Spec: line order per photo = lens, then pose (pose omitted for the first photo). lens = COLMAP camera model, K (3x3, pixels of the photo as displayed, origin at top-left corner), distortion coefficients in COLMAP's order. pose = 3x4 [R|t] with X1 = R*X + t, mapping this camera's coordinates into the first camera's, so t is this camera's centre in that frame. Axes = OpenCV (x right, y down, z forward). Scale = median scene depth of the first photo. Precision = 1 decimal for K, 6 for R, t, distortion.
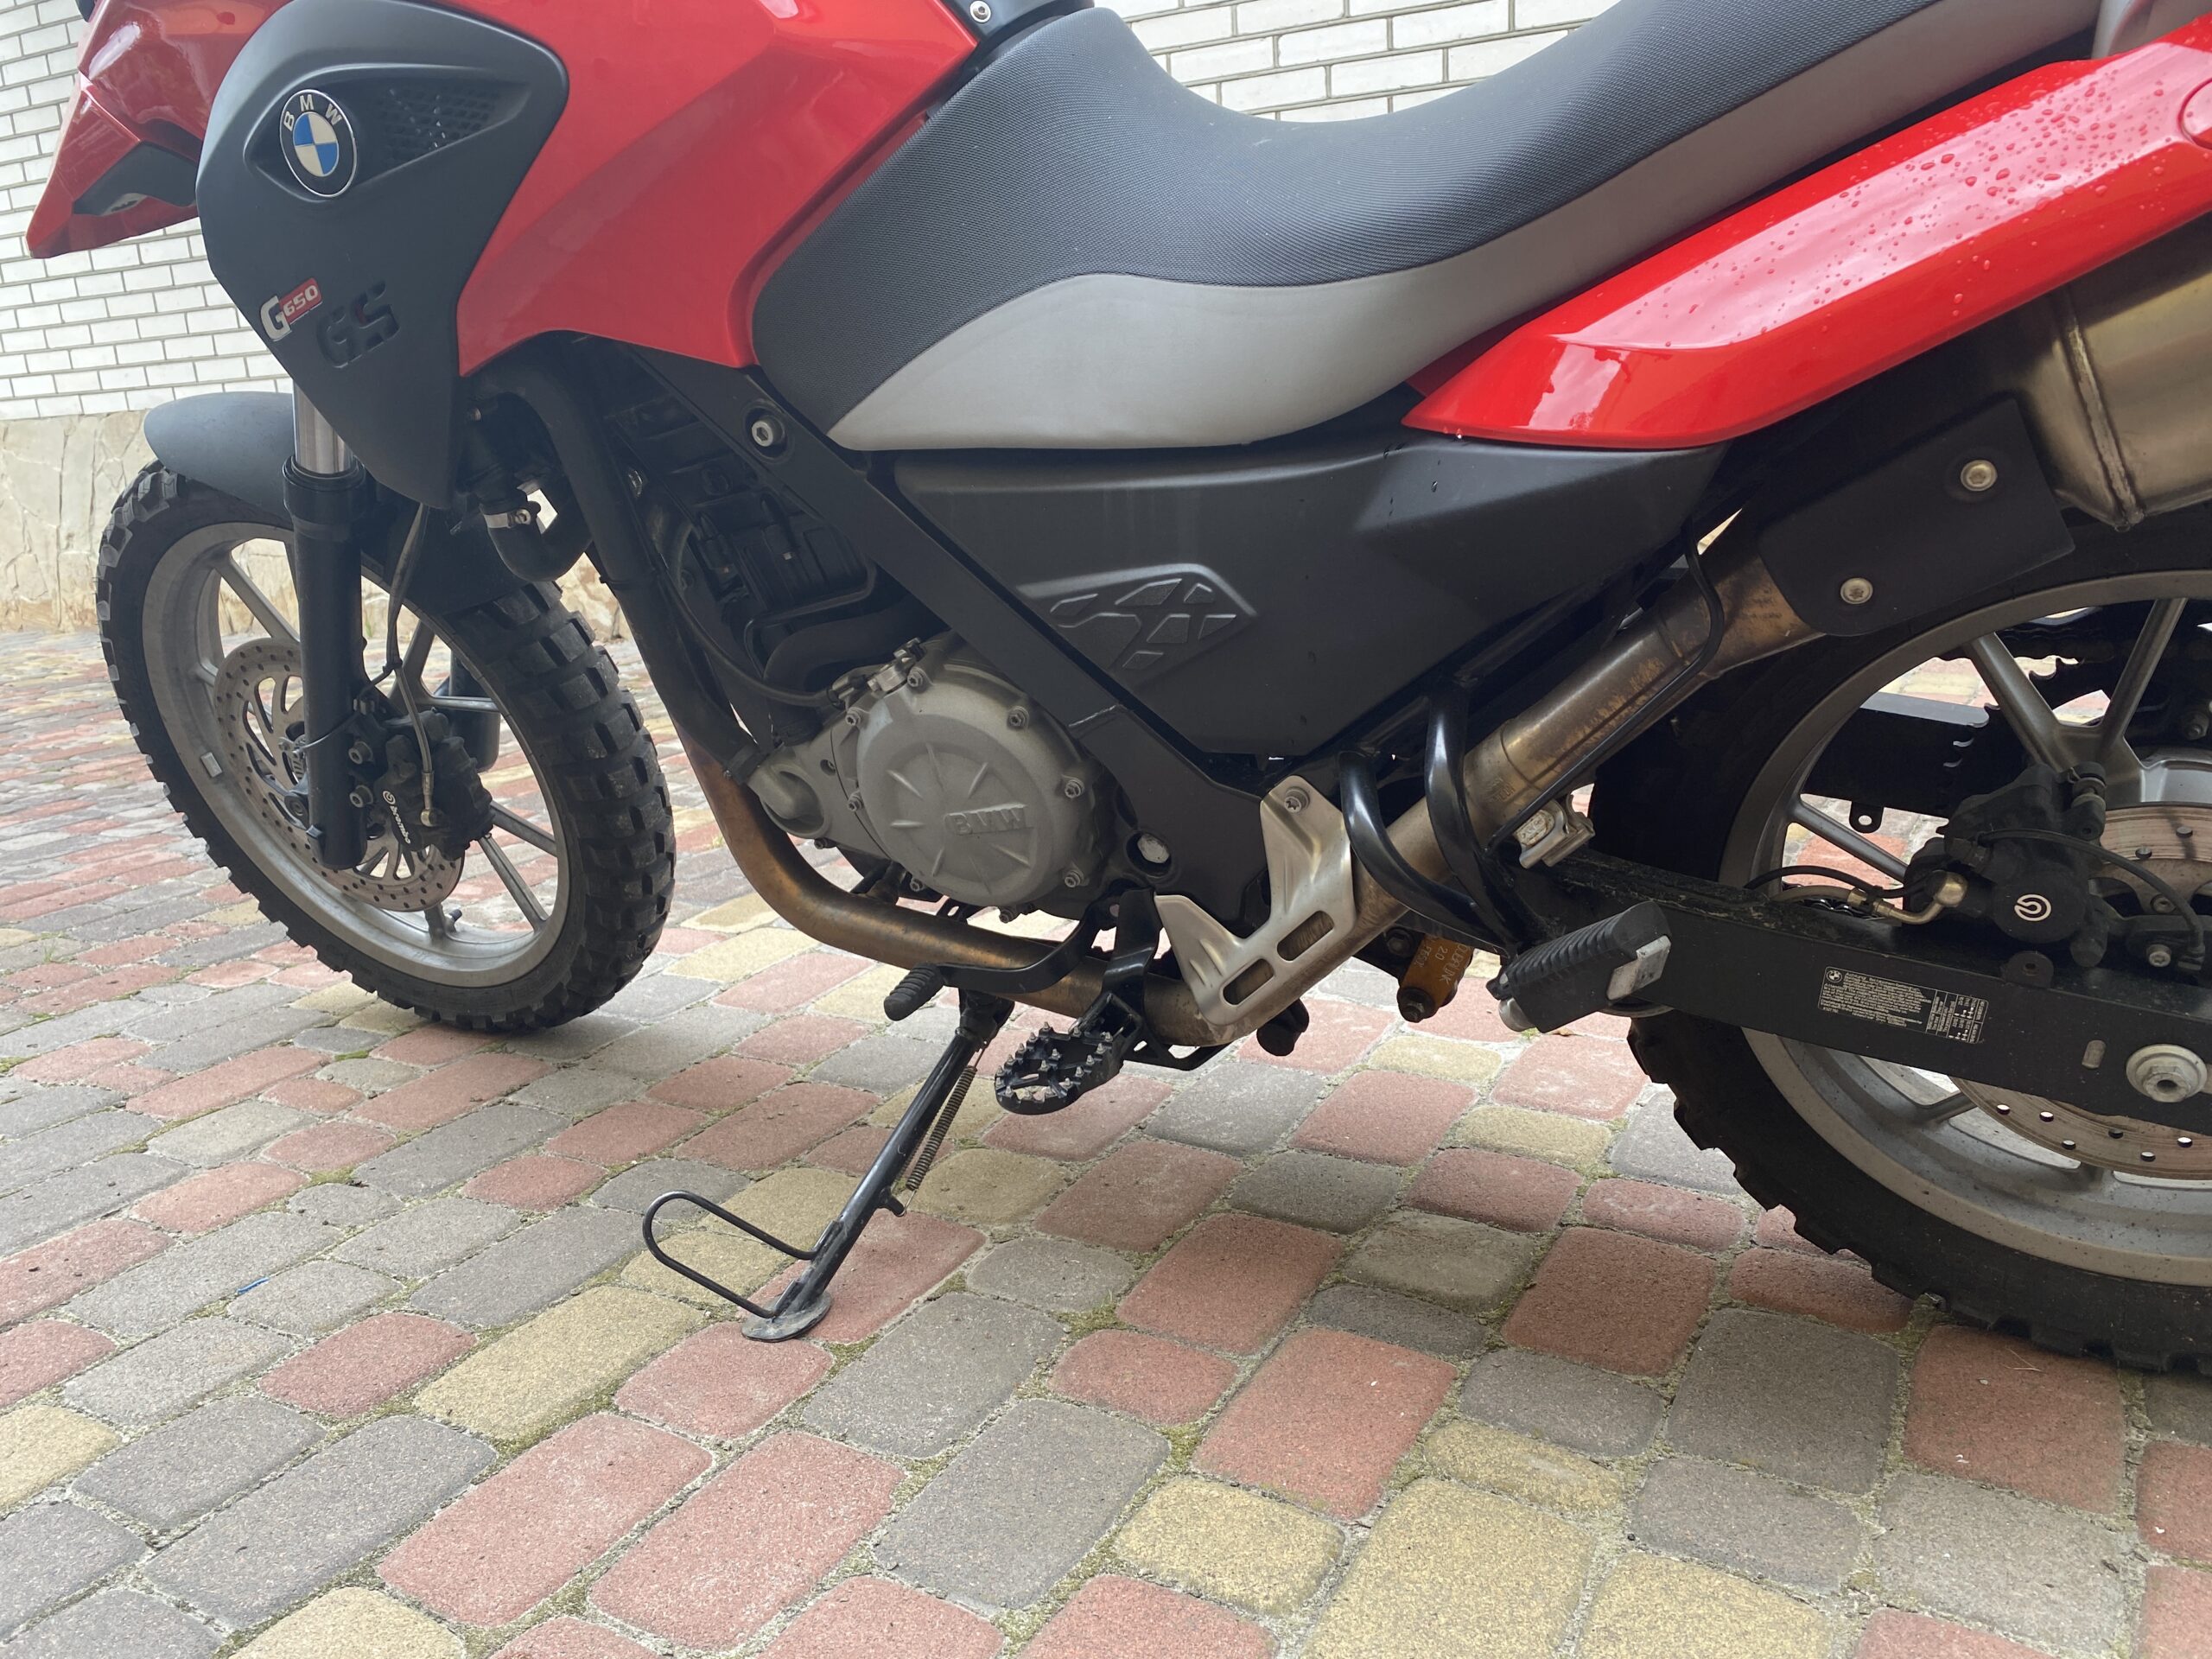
lens RADIAL K [[1699.7, 0, 1104.8], [0, 1699.7, 820.1], [0, 0, 1]] dist [0.004950, 0.005504]
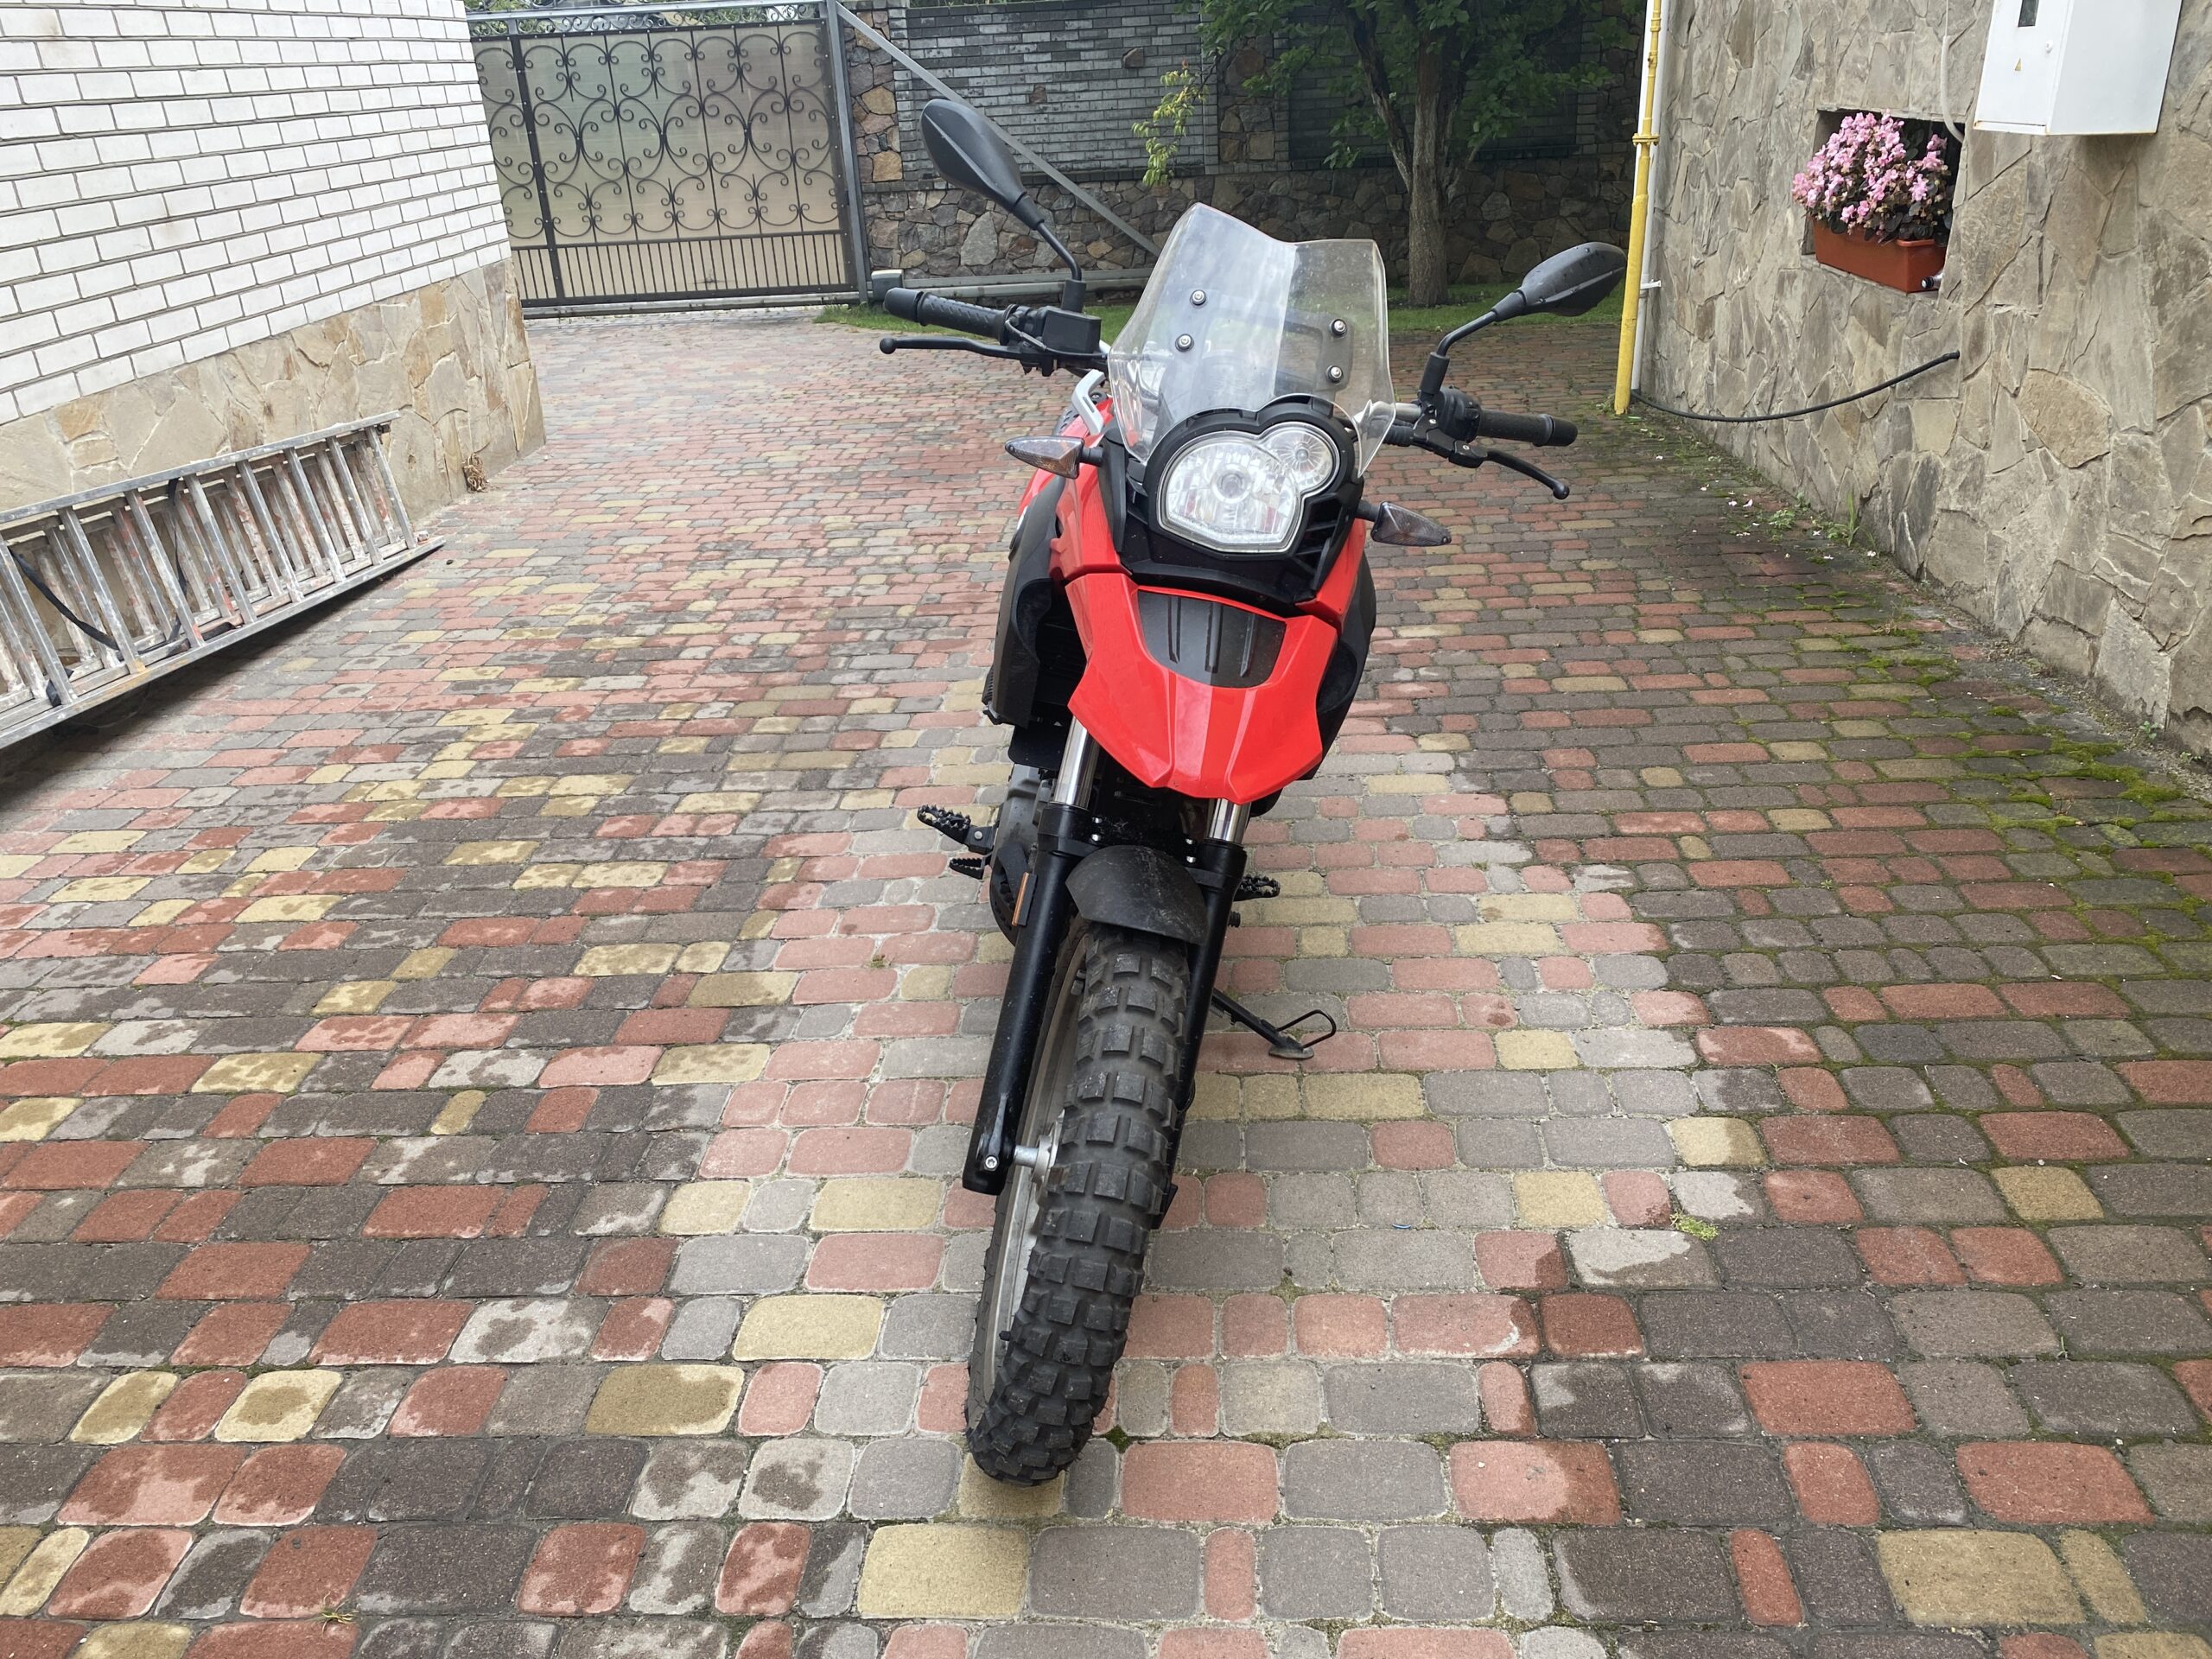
lens RADIAL K [[1690.0, 0, 1123.7], [0, 1690.0, 821.0], [0, 0, 1]] dist [0.011714, -0.007200]
pose [[-0.449724, -0.294686, 0.843154, -2.034923], [0.293255, 0.842954, 0.451033, -1.127480], [-0.843653, 0.450099, -0.292679, 1.852035]]
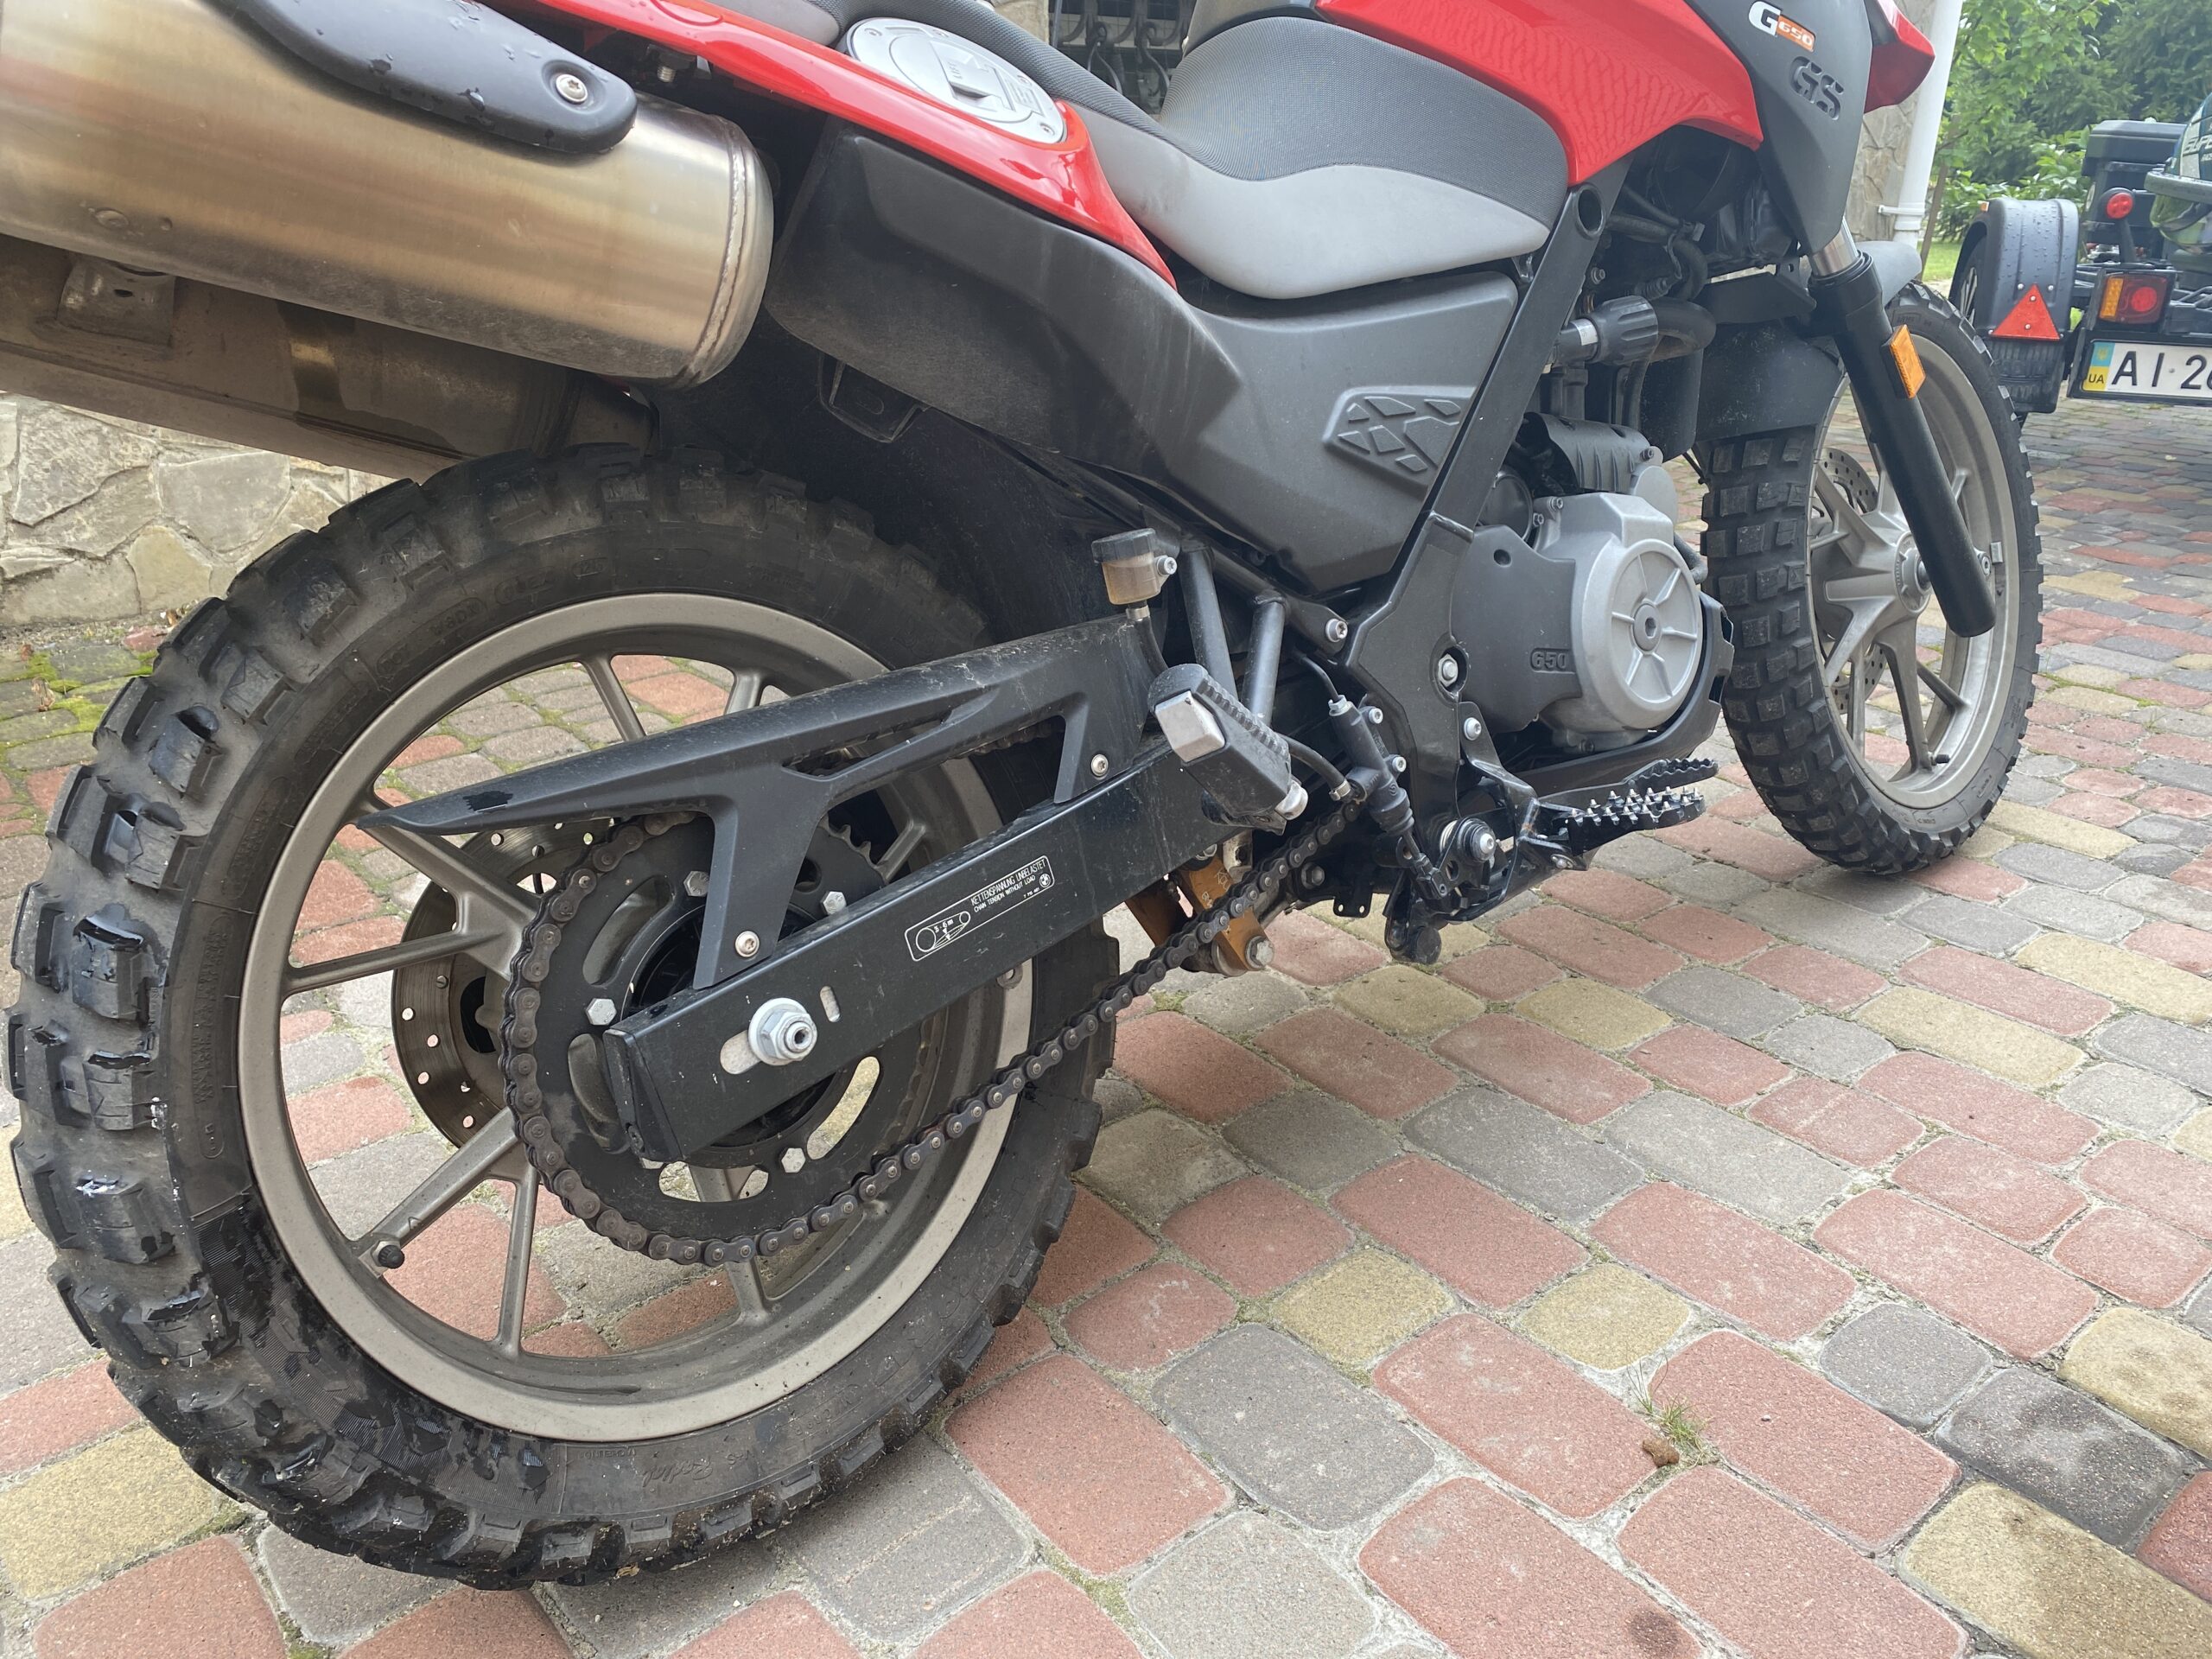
lens RADIAL K [[1699.7, 0, 1104.8], [0, 1699.7, 820.1], [0, 0, 1]] dist [0.004950, 0.005504]
pose [[-0.345153, 0.405842, -0.846264, 1.199534], [-0.224302, 0.839877, 0.494262, -0.535843], [0.911350, 0.360414, -0.198855, 1.256771]]
